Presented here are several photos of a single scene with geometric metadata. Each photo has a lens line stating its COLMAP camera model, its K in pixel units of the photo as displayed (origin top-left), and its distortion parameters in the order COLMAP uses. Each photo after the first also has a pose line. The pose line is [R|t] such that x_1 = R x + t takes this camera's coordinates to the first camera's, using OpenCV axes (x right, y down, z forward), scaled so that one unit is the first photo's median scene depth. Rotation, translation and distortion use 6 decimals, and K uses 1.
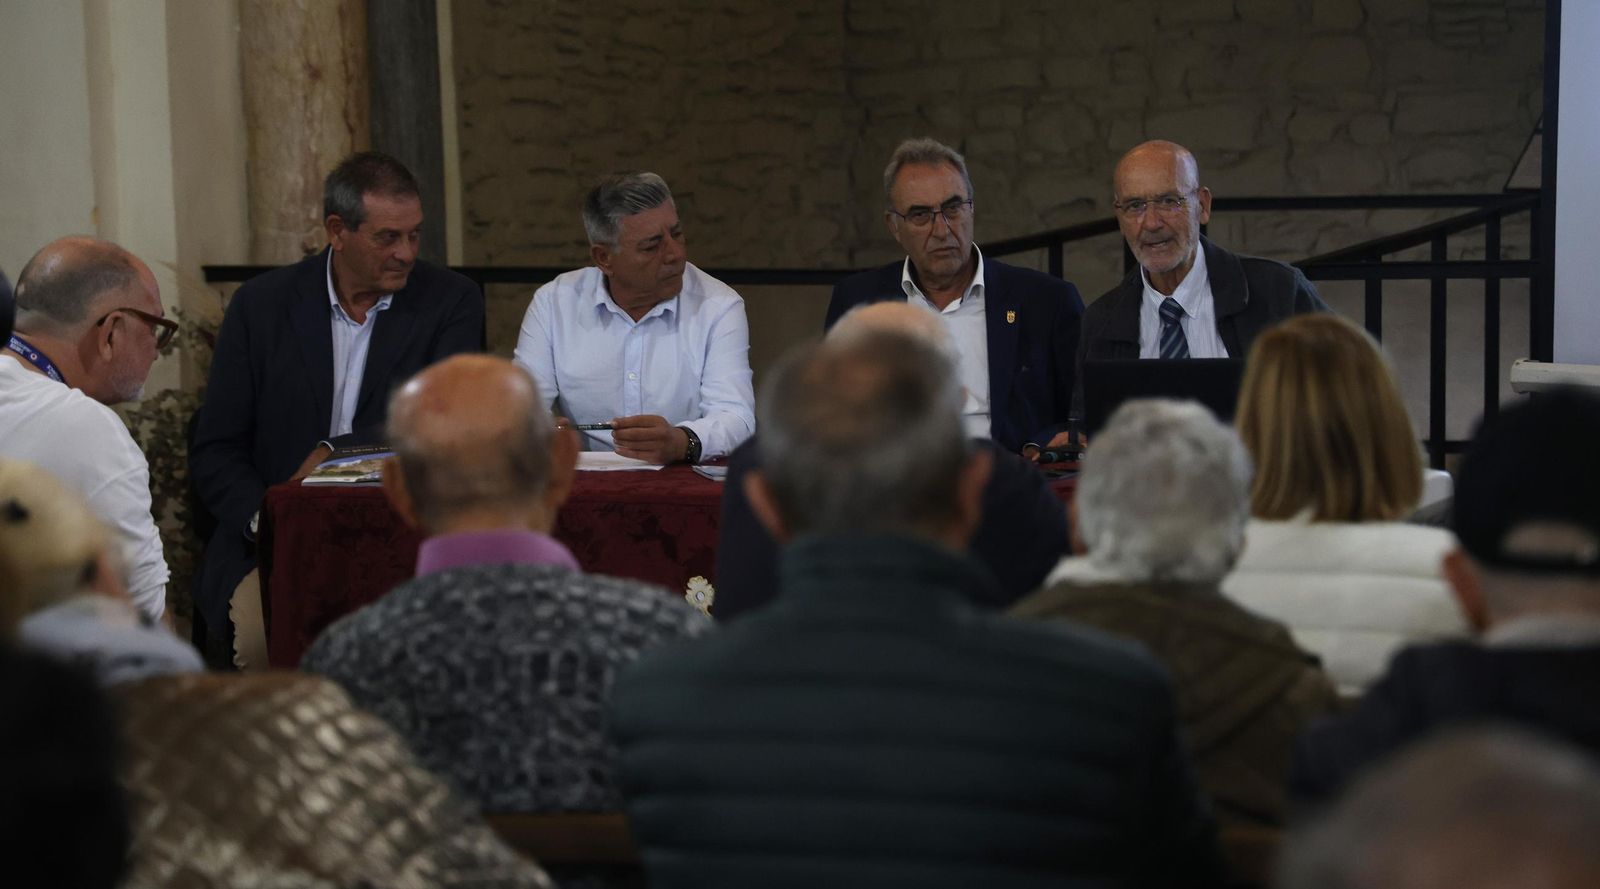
lens RADIAL K [[4544.3, 0, 800.0], [0, 4544.3, 444.5], [0, 0, 1]] dist [0.753819, -0.199629]
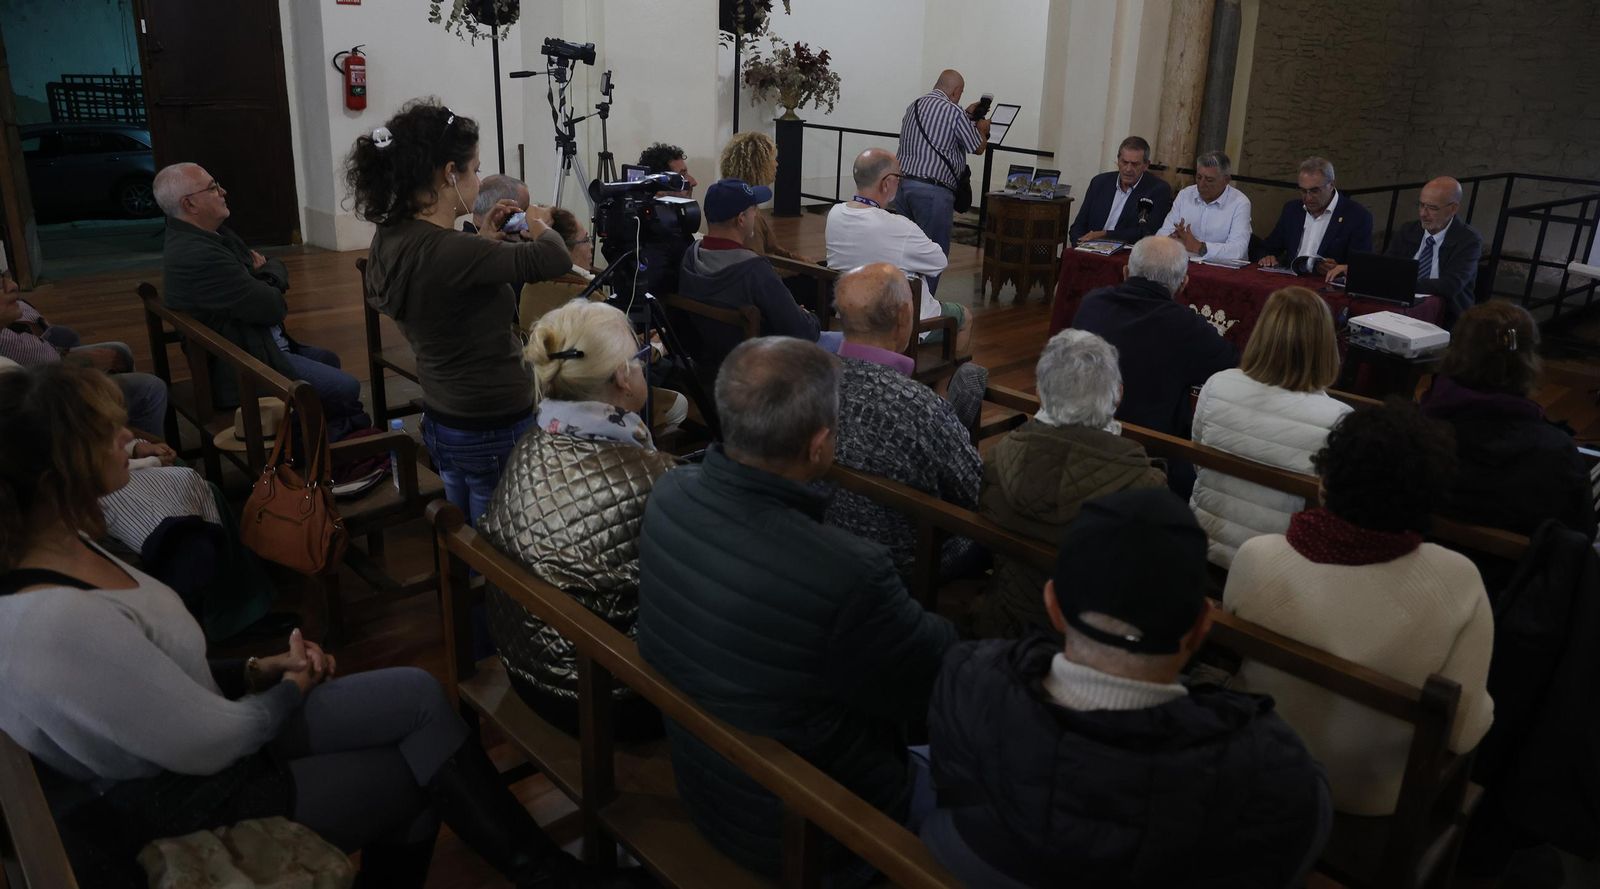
lens RADIAL K [[1097.1, 0, 823.3], [0, 1097.1, 402.7], [0, 0, 1]] dist [-0.078121, 0.063112]
pose [[0.856623, 0.212712, -0.470054, 0.077811], [-0.108558, 0.964972, 0.238840, -0.033855], [0.504393, -0.153567, 0.849709, 0.206778]]
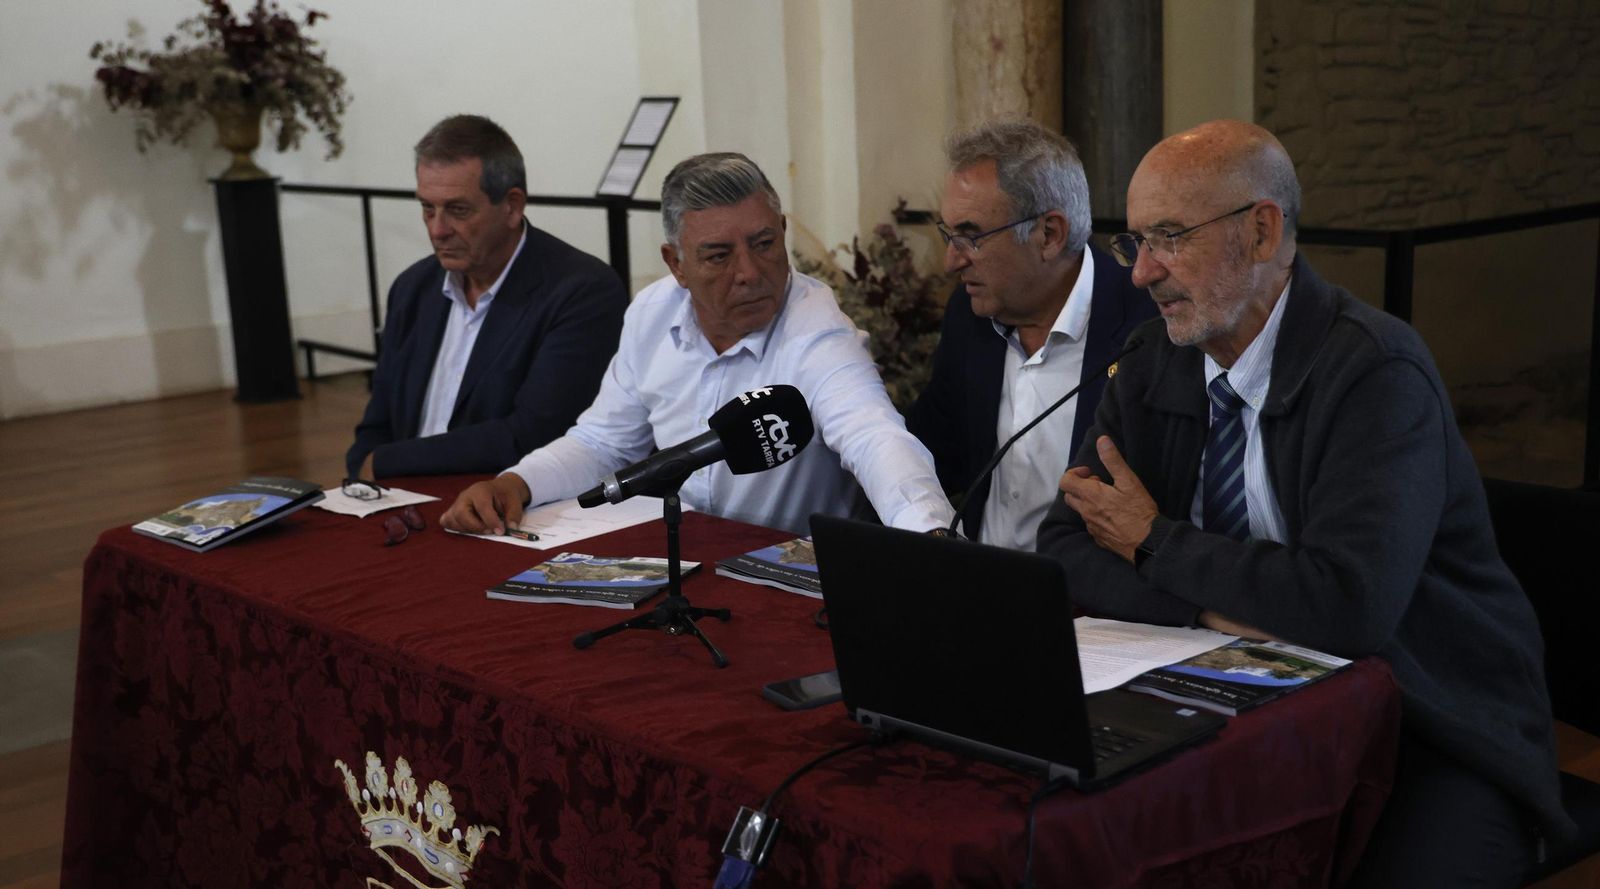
lens RADIAL K [[1873.2, 0, 797.8], [0, 1873.2, 500.8], [0, 0, 1]] dist [0.063300, 0.222125]
pose [[0.834198, 0.110753, -0.540229, 0.125358], [-0.031931, 0.987682, 0.153179, -0.037529], [0.550539, -0.110531, 0.827459, 0.558271]]
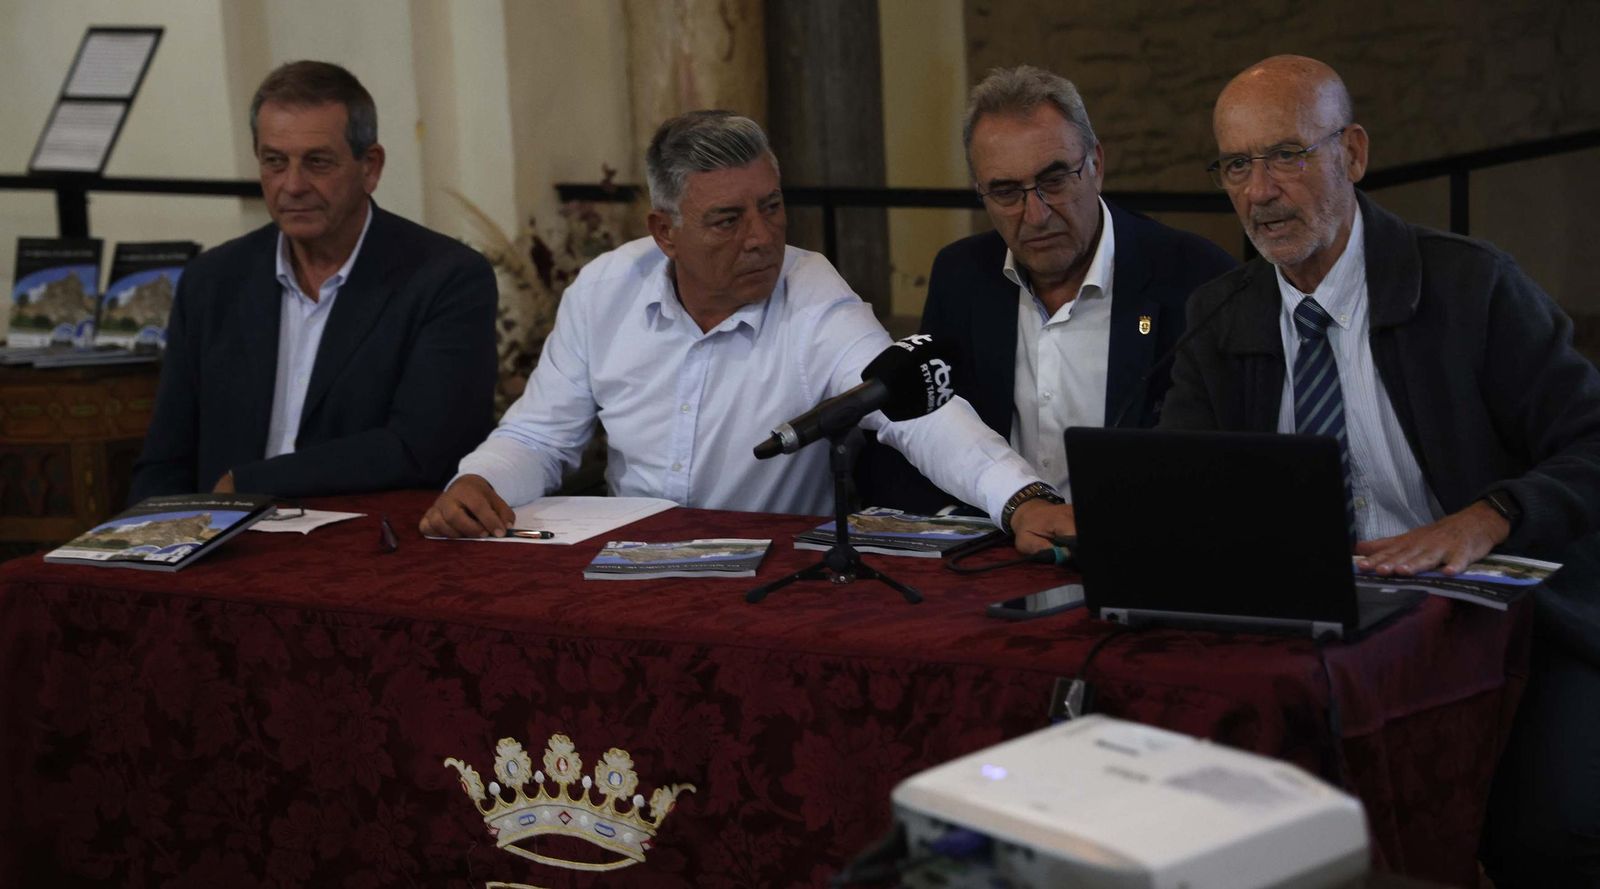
lens RADIAL K [[3335.7, 0, 800.0], [0, 3335.7, 444.5], [0, 0, 1]] dist [0.369448, -0.298276]
pose [[0.953073, 0.027348, -0.301503, 0.112238], [-0.007486, 0.997736, 0.066834, -0.031667], [0.302648, -0.061441, 0.951120, 0.386435]]
